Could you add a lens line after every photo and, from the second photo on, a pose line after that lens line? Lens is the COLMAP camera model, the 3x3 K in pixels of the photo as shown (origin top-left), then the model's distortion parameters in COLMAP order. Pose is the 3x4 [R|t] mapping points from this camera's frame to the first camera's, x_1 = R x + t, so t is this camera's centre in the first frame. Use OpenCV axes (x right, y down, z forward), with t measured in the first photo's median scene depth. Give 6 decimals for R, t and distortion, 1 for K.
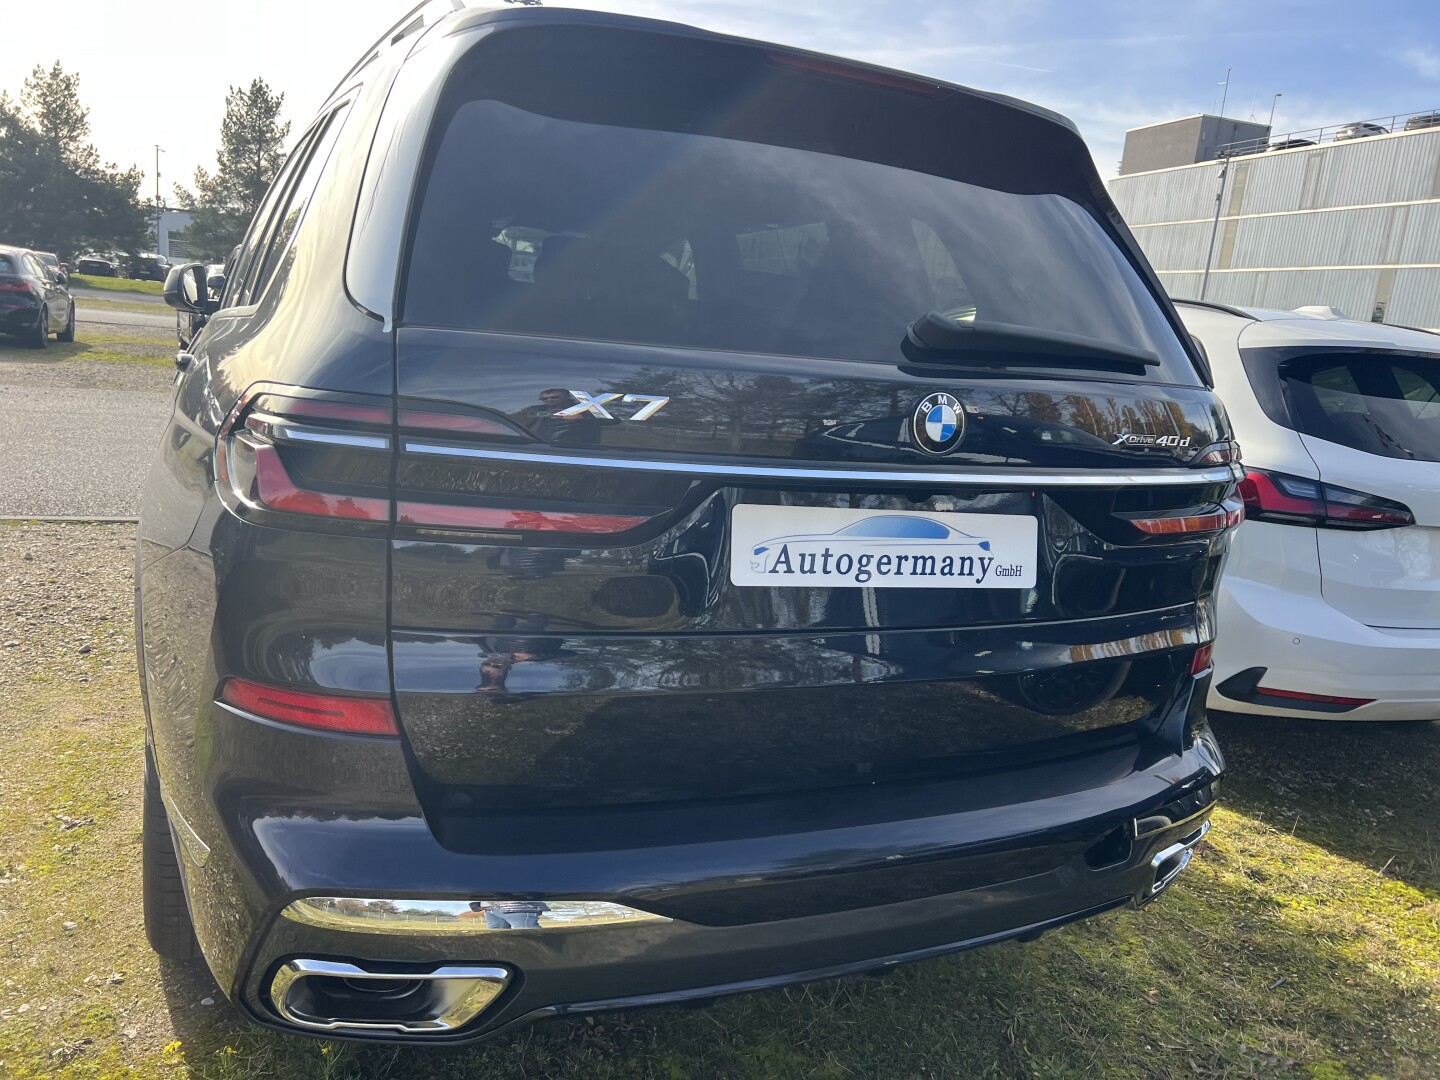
lens RADIAL K [[1094.2, 0, 714.6], [0, 1094.2, 532.7], [0, 0, 1]] dist [0.067933, -0.082739]
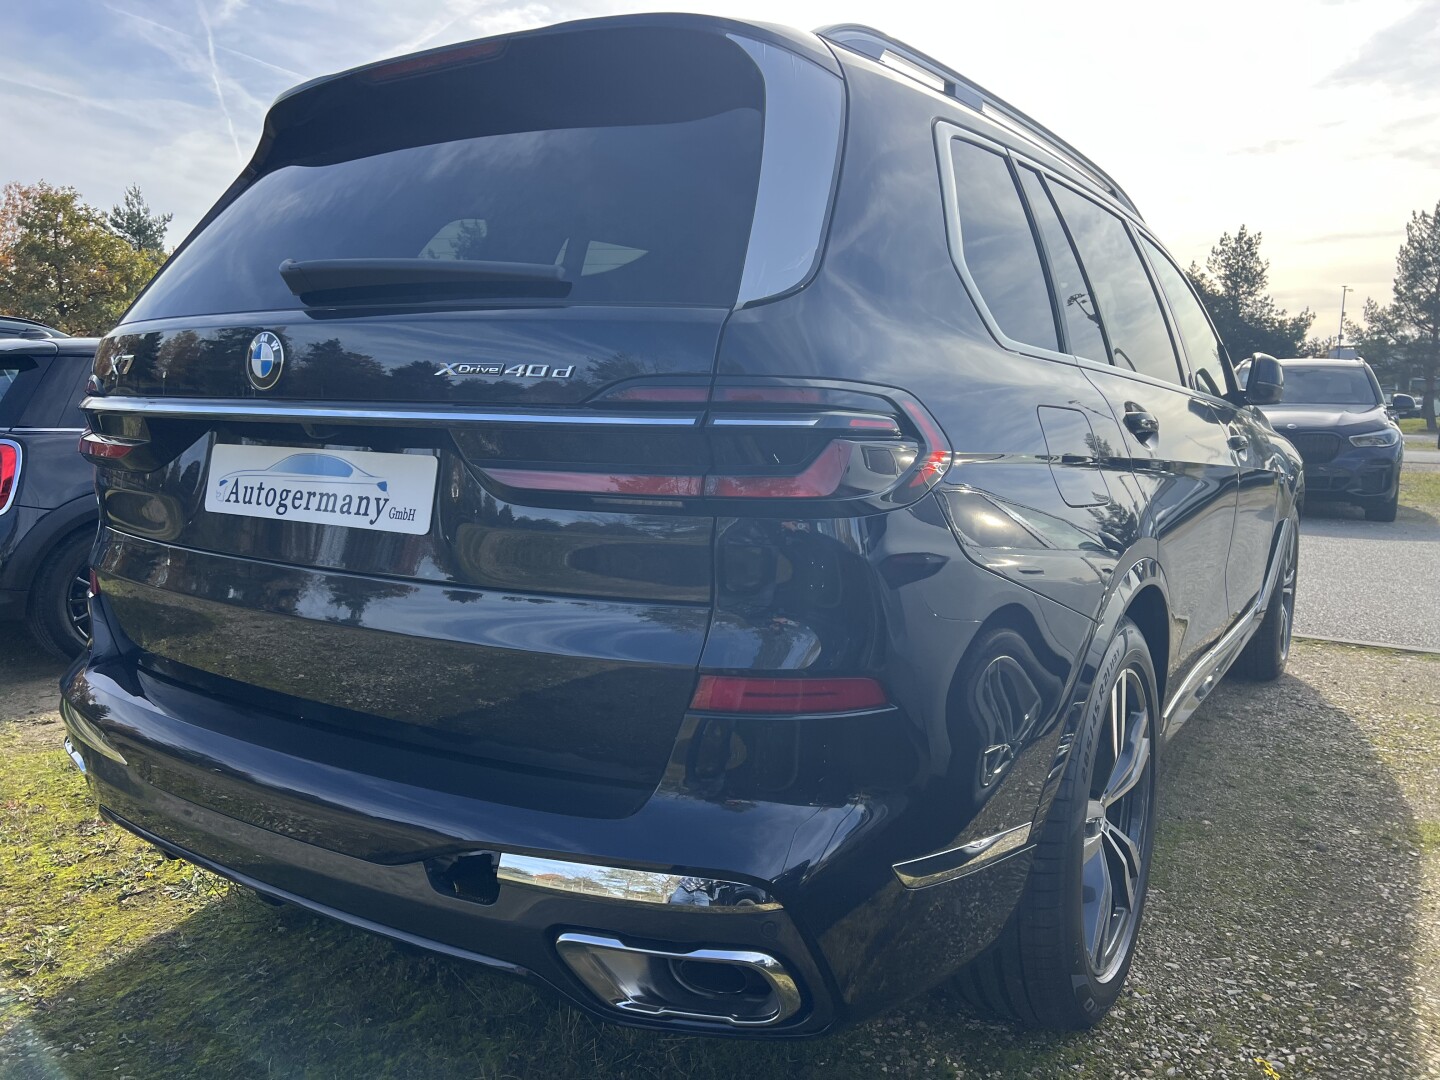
lens RADIAL K [[1150.9, 0, 804.9], [0, 1150.9, 537.4], [0, 0, 1]] dist [0.000341, 0.002406]
pose [[0.588871, -0.001348, -0.808226, 1.309457], [-0.100556, 0.992107, -0.074919, 0.096782], [0.801947, 0.125389, 0.584087, 0.714515]]
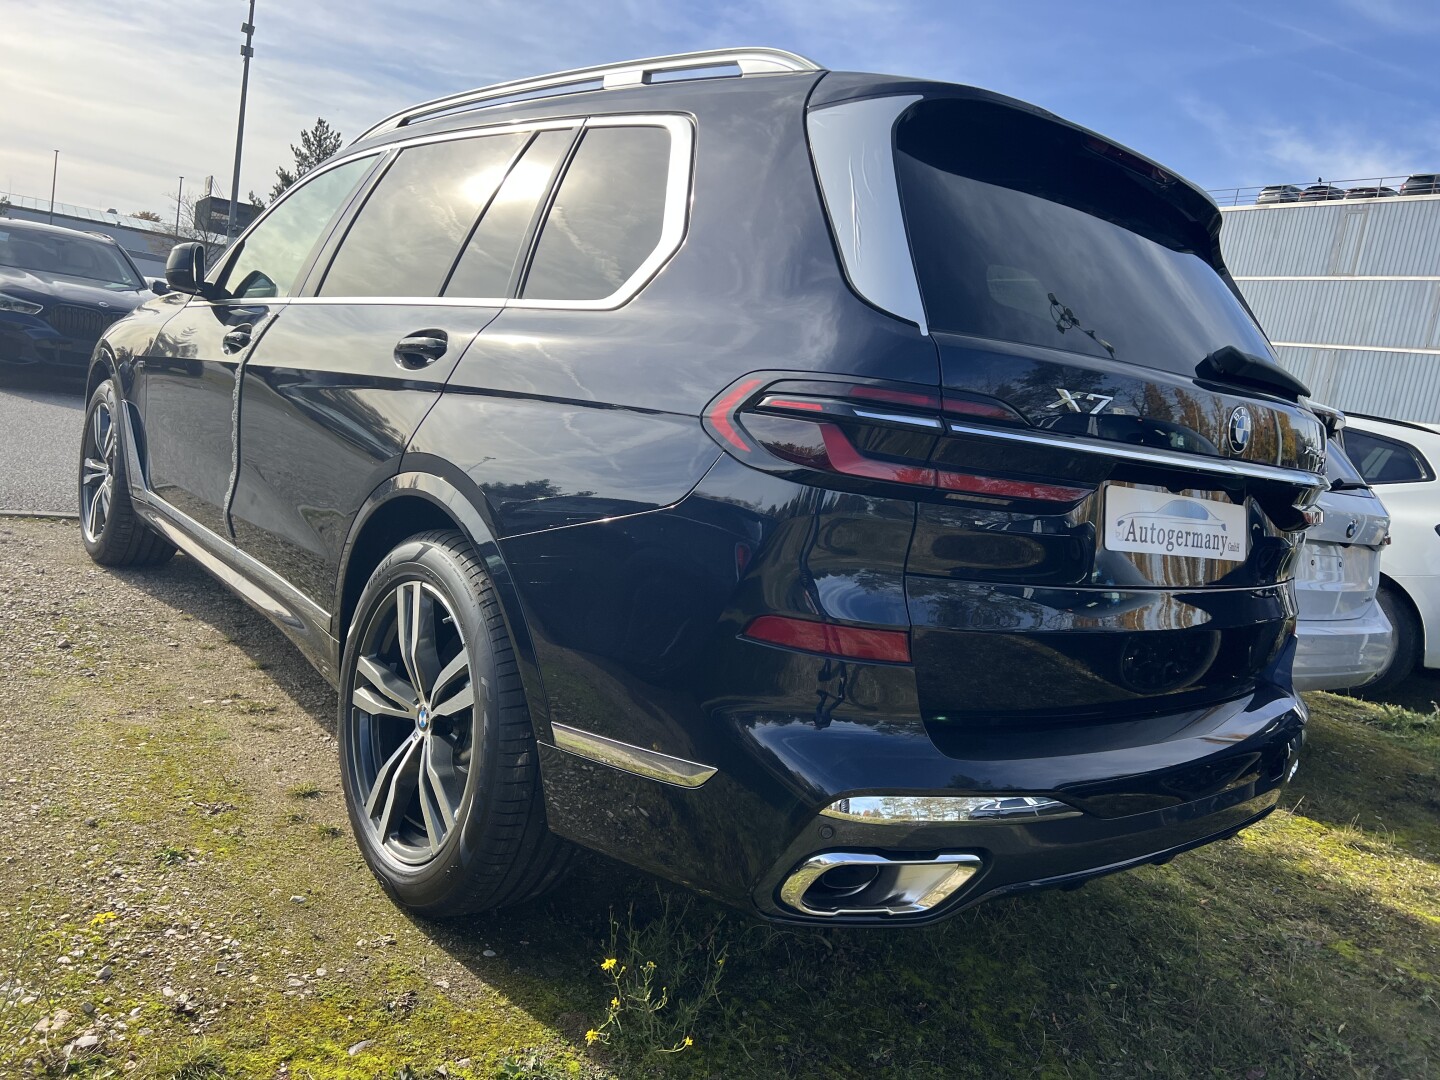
lens RADIAL K [[1088.2, 0, 693.6], [0, 1088.2, 510.0], [0, 0, 1]] dist [0.056368, -0.067642]
pose [[0.966904, 0.024694, 0.253945, -0.696589], [-0.012201, 0.998642, -0.050653, 0.065707], [-0.254850, 0.045878, 0.965892, -0.096618]]
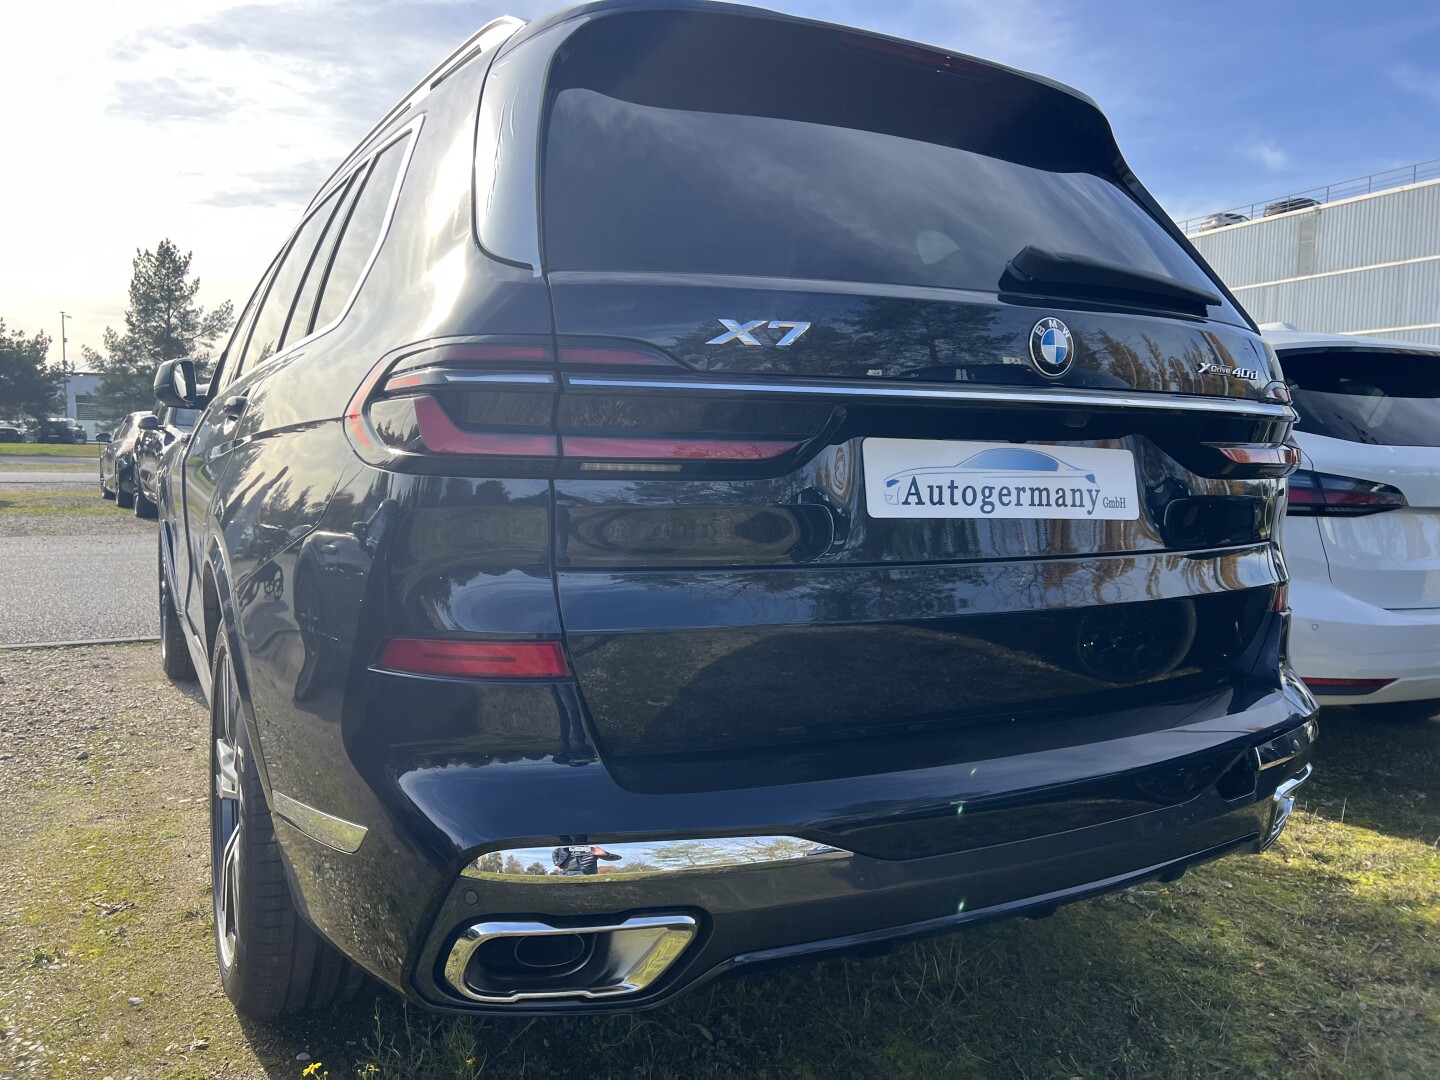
lens RADIAL K [[1094.5, 0, 687.4], [0, 1094.5, 530.5], [0, 0, 1]] dist [0.066411, -0.079318]
pose [[0.995495, -0.079168, 0.052175, -0.186076], [0.084522, 0.990333, -0.109983, 0.142277], [-0.042964, 0.113897, 0.992563, 0.004647]]
